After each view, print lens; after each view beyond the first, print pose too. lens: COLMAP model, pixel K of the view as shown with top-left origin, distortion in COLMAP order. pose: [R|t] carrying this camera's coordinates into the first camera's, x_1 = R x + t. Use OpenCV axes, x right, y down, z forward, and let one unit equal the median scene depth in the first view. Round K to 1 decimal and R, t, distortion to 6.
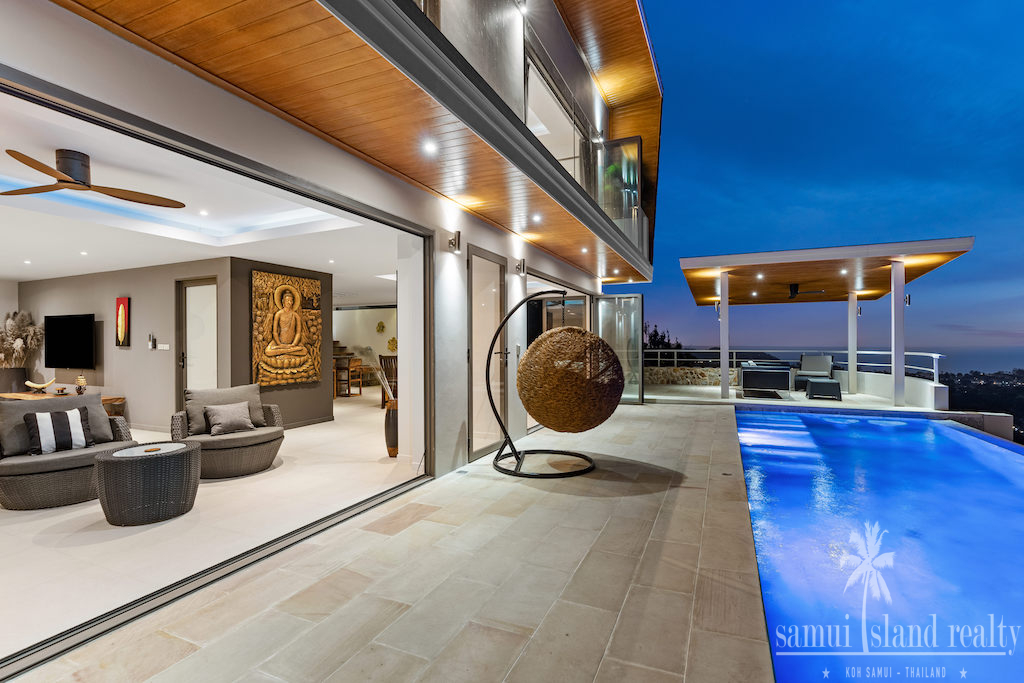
lens RADIAL K [[483.0, 0, 512.0], [0, 483.0, 341.5], [0, 0, 1]] dist [-0.028333, -0.000013]
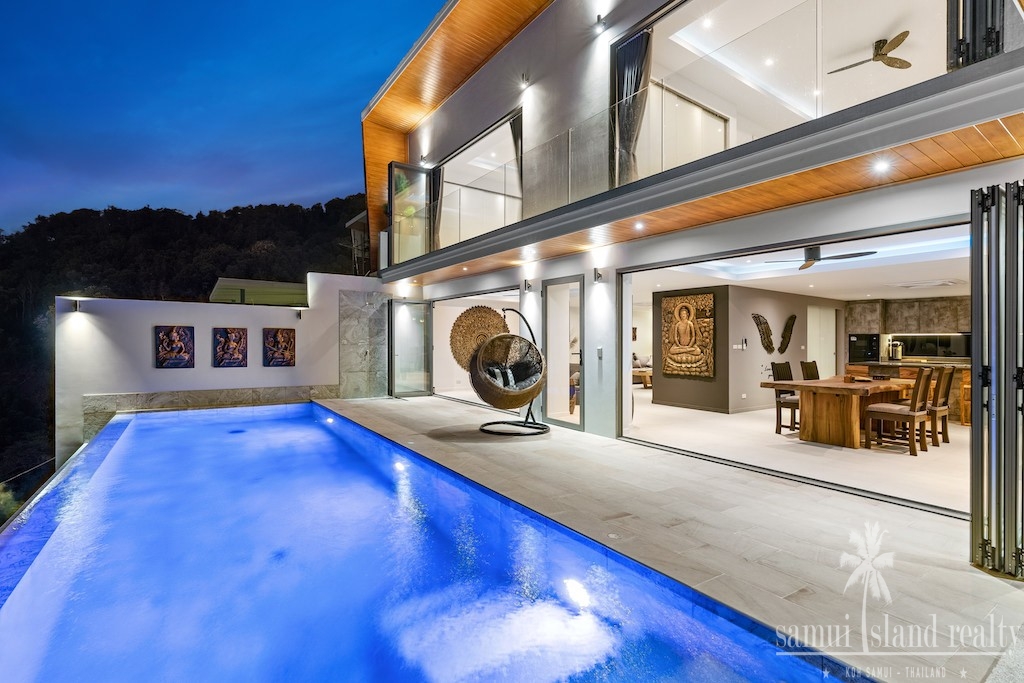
lens RADIAL K [[483.0, 0, 512.0], [0, 483.0, 341.5], [0, 0, 1]] dist [-0.028333, -0.000013]
pose [[-0.489209, -0.001831, -0.872165, 0.899344], [-0.001335, 0.999998, -0.001351, -0.003854], [0.872166, 0.000503, -0.489211, 1.147087]]
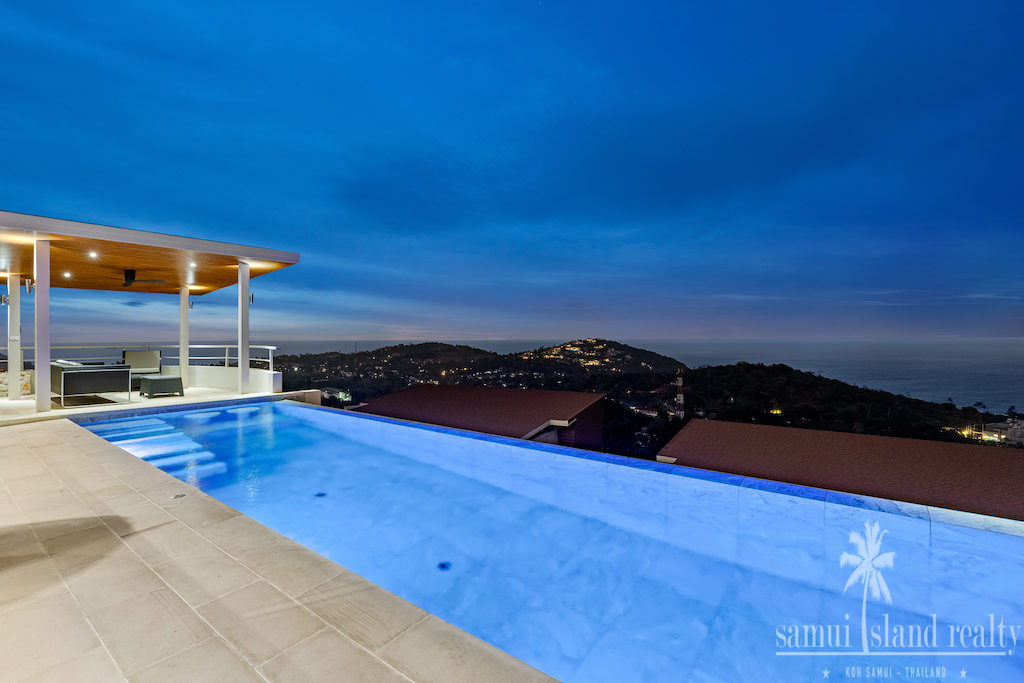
lens RADIAL K [[445.5, 0, 549.3], [0, 445.5, 363.8], [0, 0, 1]] dist [-0.000798, -0.000289]
pose [[0.219324, -0.058451, 0.973900, -0.071410], [-0.001973, 0.998175, 0.060352, 0.001135], [-0.975650, -0.015158, 0.218809, 0.106433]]
